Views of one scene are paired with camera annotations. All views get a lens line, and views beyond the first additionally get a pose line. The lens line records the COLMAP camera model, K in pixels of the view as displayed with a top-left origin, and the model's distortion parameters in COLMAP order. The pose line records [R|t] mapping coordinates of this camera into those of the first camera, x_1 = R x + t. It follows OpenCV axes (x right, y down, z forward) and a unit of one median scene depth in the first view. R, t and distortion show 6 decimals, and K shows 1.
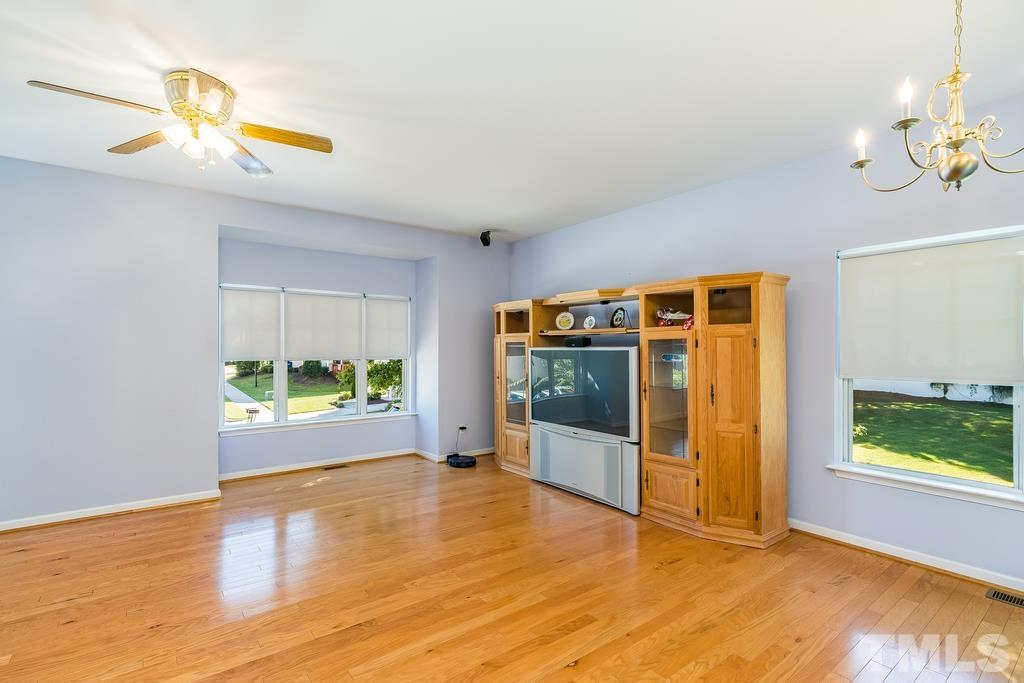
lens RADIAL K [[485.5, 0, 505.9], [0, 485.5, 345.9], [0, 0, 1]] dist [0.013943, 0.000159]
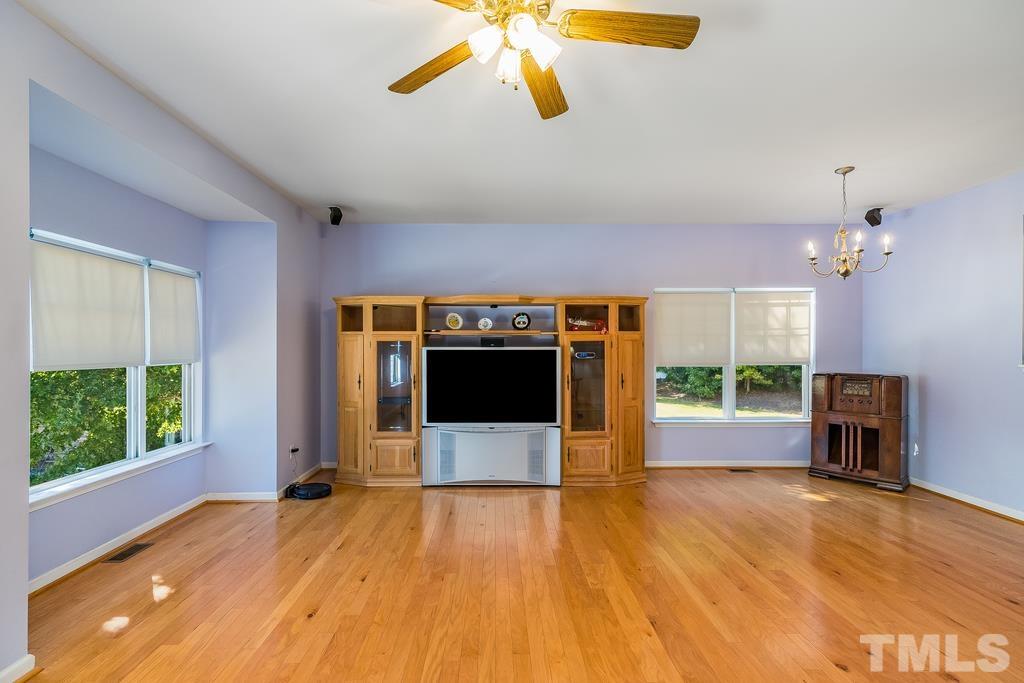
lens RADIAL K [[485.5, 0, 501.6], [0, 485.5, 346.0], [0, 0, 1]] dist [0.013943, 0.000159]
pose [[0.576295, 0.005479, 0.817224, -0.778636], [-0.005402, 0.999981, -0.002895, 0.003543], [-0.817224, -0.002746, 0.576314, 0.404752]]
